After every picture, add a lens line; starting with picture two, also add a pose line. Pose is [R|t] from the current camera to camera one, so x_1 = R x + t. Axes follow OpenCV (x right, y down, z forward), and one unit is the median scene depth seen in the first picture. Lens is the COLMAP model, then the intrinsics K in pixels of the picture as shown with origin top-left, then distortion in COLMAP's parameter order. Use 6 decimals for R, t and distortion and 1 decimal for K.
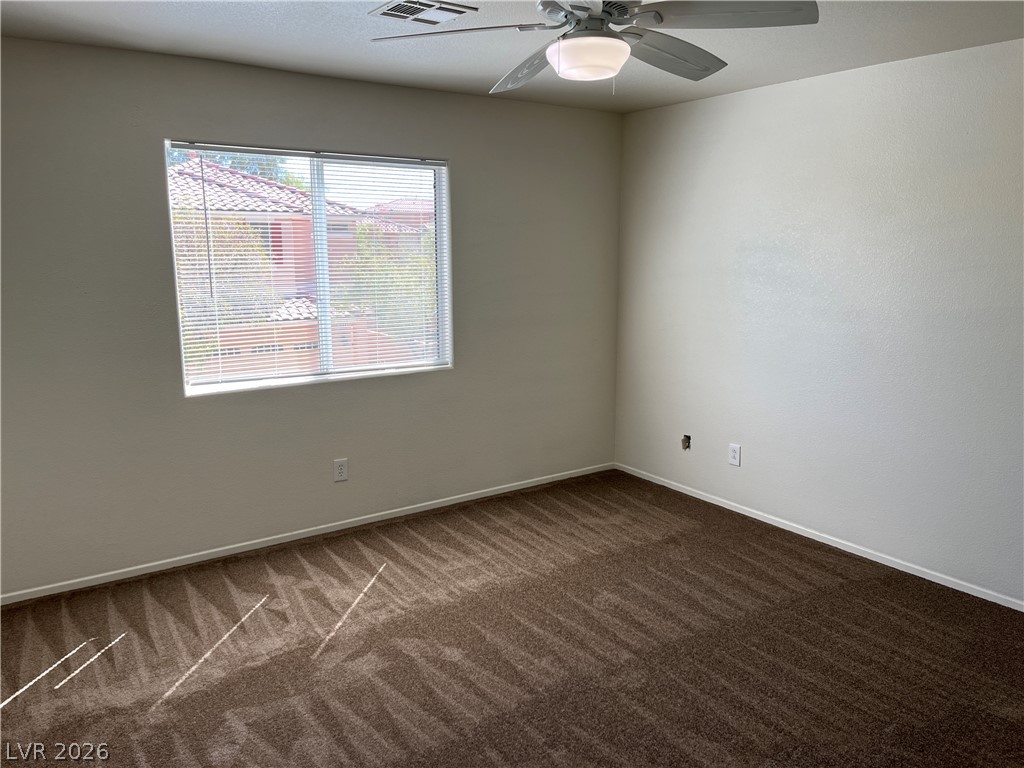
lens RADIAL K [[799.2, 0, 519.7], [0, 799.2, 382.6], [0, 0, 1]] dist [0.002692, -0.002011]
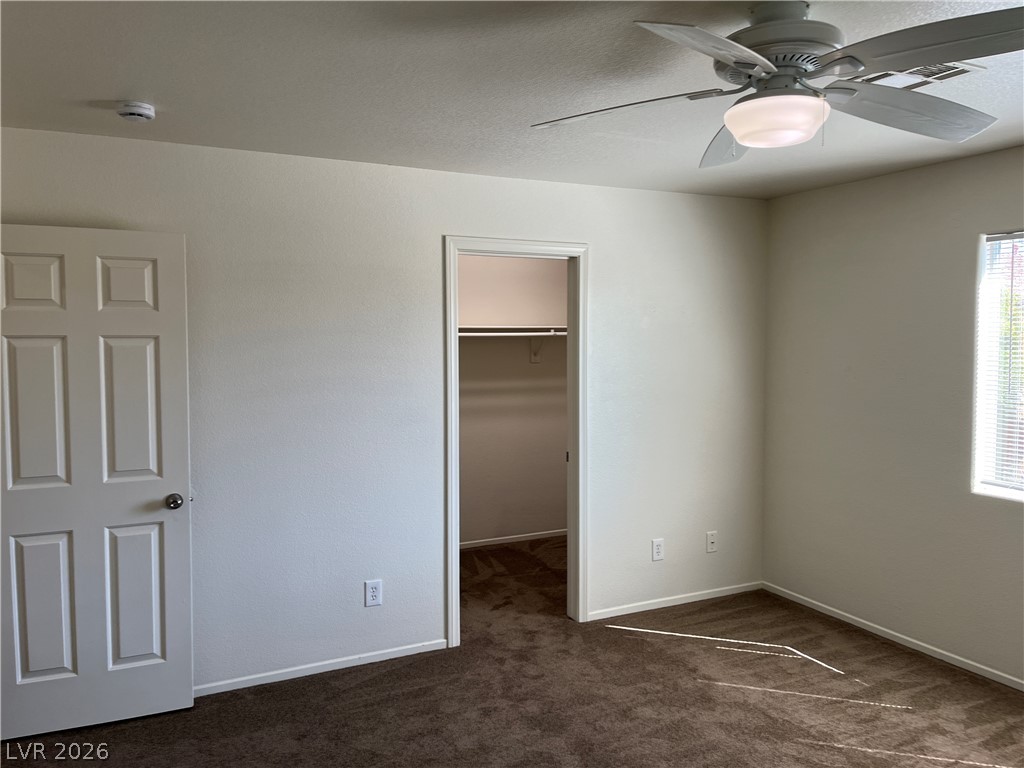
lens RADIAL K [[799.2, 0, 519.7], [0, 799.2, 382.6], [0, 0, 1]] dist [0.002692, -0.002011]
pose [[-0.143338, 0.062654, -0.987689, 0.729602], [-0.189899, 0.977709, 0.089580, -0.114412], [0.971284, 0.200401, -0.128244, 0.680627]]
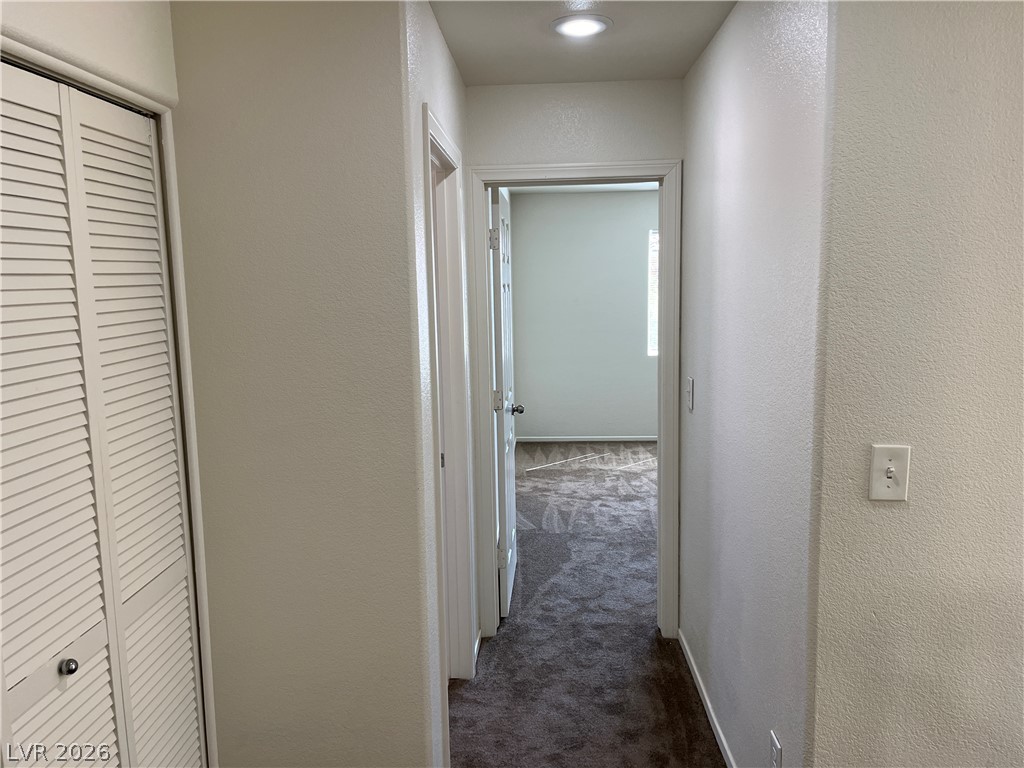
lens RADIAL K [[799.2, 0, 519.7], [0, 799.2, 382.6], [0, 0, 1]] dist [0.002692, -0.002011]
pose [[0.803543, 0.065069, -0.591679, 0.608172], [-0.095477, 0.995226, -0.020216, 0.189383], [0.587540, 0.072736, 0.805920, -0.952893]]
